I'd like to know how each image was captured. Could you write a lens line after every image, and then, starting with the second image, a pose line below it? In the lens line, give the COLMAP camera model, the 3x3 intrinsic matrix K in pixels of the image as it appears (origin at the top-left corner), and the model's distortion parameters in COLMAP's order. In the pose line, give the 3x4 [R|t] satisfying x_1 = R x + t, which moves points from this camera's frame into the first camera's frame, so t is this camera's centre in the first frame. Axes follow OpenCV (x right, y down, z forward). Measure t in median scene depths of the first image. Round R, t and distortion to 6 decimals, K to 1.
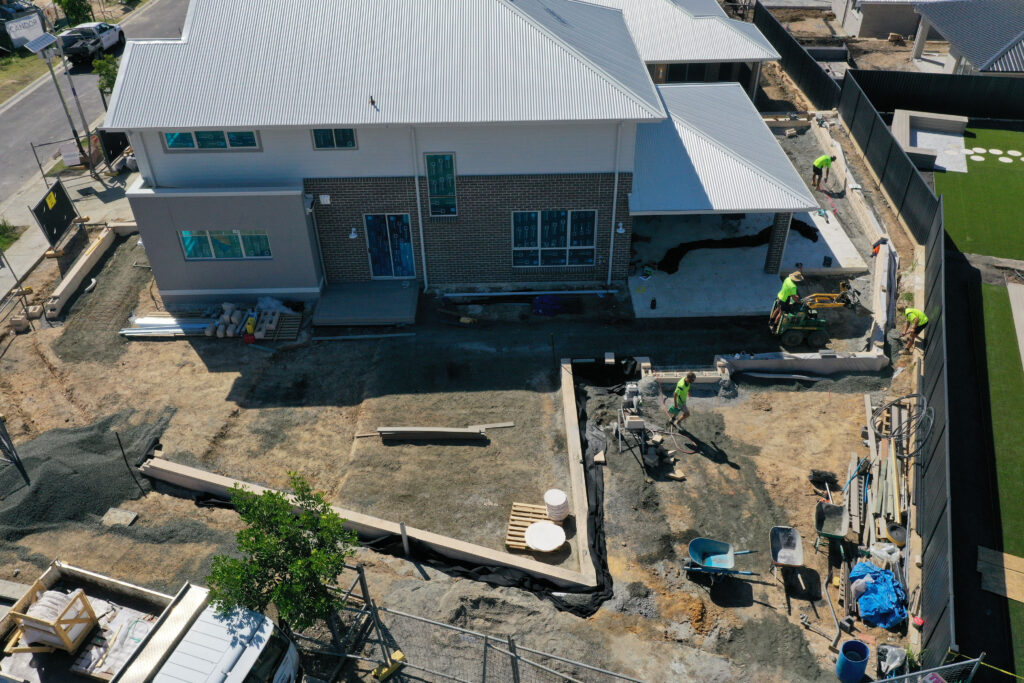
lens RADIAL K [[817.0, 0, 512.0], [0, 817.0, 341.5], [0, 0, 1]] dist [0.004828, 0.003785]
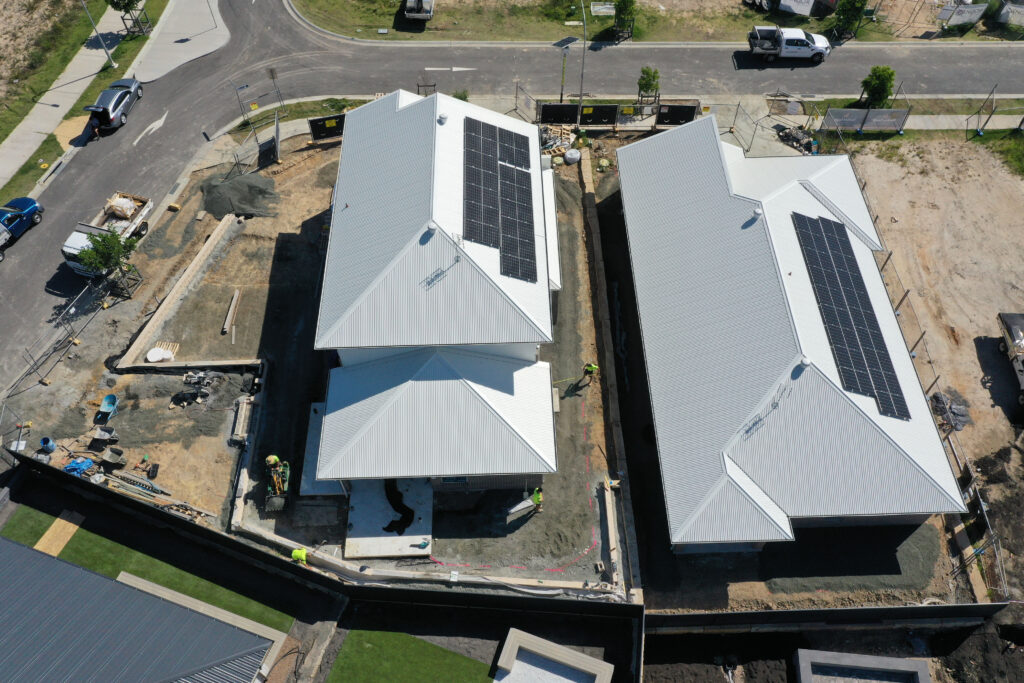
lens RADIAL K [[817.0, 0, 512.0], [0, 817.0, 341.5], [0, 0, 1]] dist [0.004828, 0.003785]
pose [[0.010178, 0.825886, -0.563745, 1.059164], [-0.592338, 0.459194, 0.662024, -1.526810], [0.805625, 0.327189, 0.493878, 0.524736]]
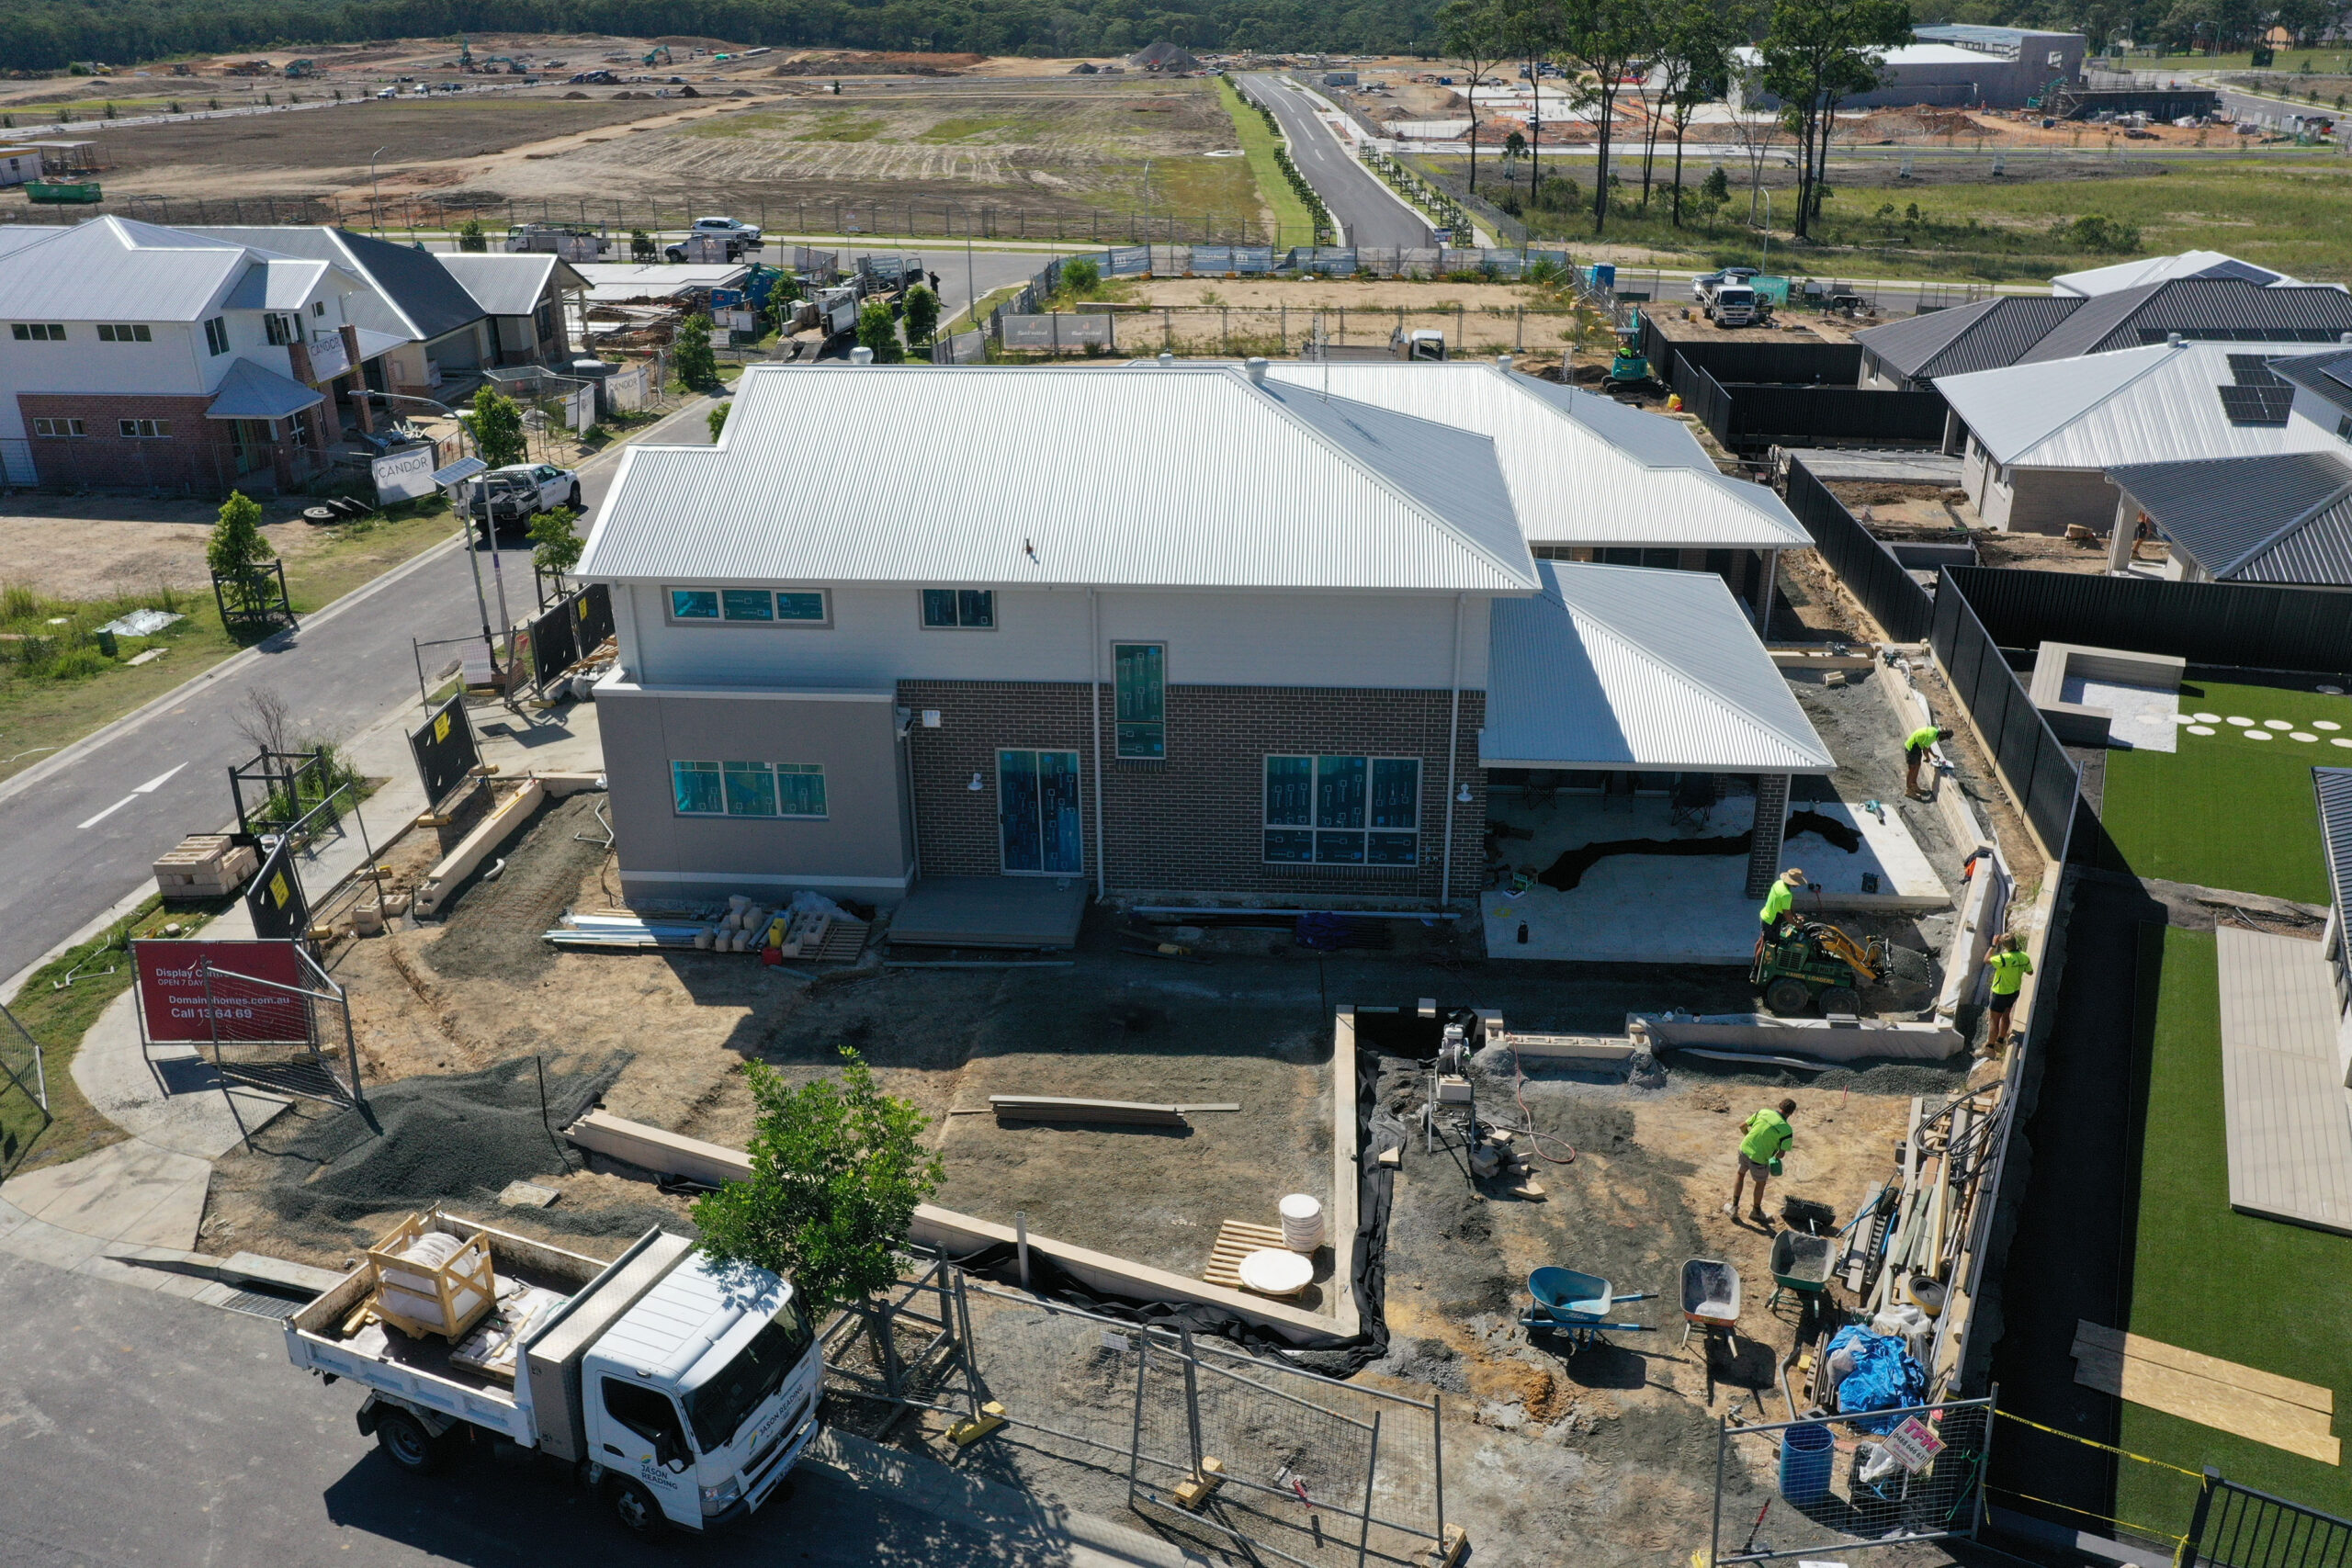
lens RADIAL K [[1876.4, 0, 1176.0], [0, 1876.4, 784.0], [0, 0, 1]] dist [0.004828, 0.003785]
pose [[0.995517, 0.040677, -0.085387, 0.054183], [-0.060038, 0.969363, -0.238184, 0.180386], [0.073082, 0.242243, 0.967459, -0.240513]]
